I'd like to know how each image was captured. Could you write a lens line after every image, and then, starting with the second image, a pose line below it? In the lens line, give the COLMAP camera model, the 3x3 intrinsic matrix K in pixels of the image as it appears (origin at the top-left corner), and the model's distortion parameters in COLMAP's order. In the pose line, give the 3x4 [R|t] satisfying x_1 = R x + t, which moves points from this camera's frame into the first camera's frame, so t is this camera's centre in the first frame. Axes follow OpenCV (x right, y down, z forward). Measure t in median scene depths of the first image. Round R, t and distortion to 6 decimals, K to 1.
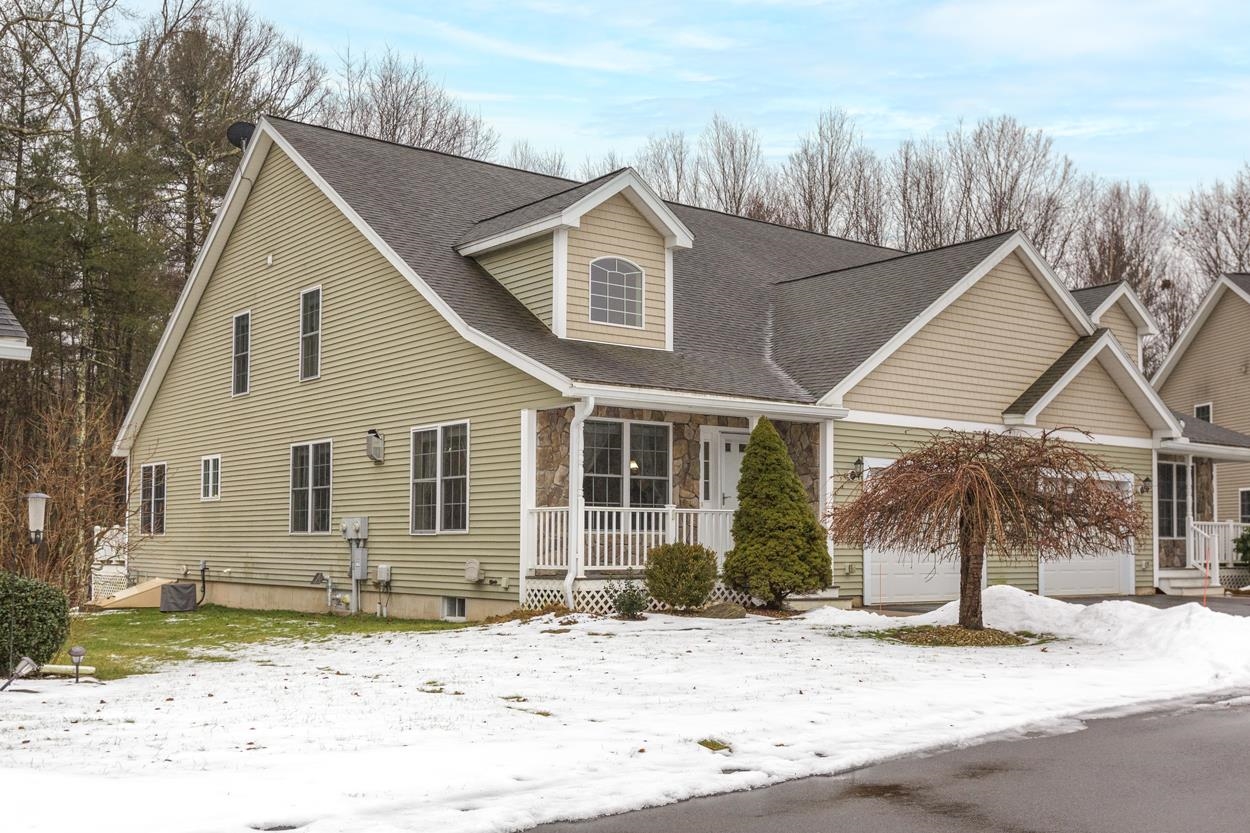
lens RADIAL K [[1285.2, 0, 625.0], [0, 1285.2, 416.5], [0, 0, 1]] dist [0.003965, 0.000632]
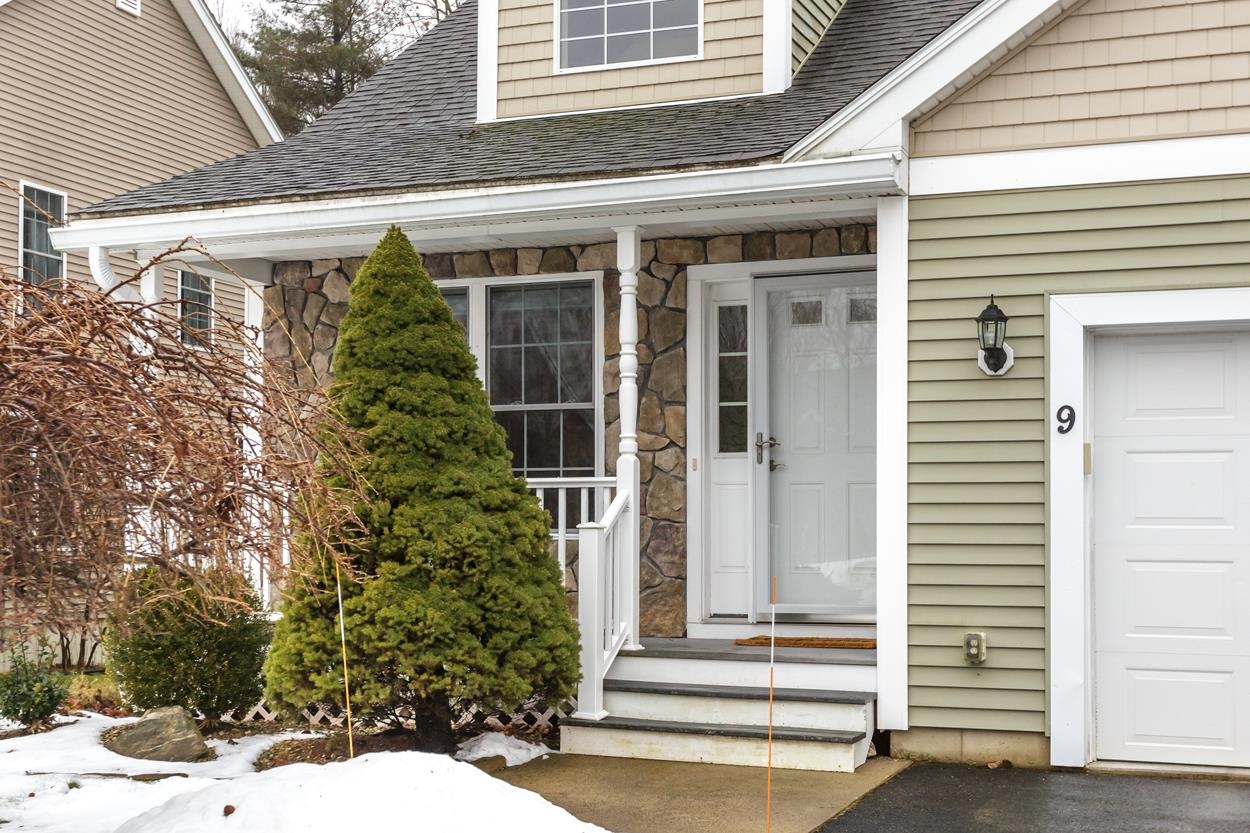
lens RADIAL K [[1687.9, 0, 625.0], [0, 1687.9, 416.5], [0, 0, 1]] dist [0.003586, 0.021104]
pose [[0.525854, -0.059425, -0.848497, 0.494537], [0.085597, 0.996190, -0.016720, 0.060943], [0.846257, -0.063836, 0.528937, 0.710175]]
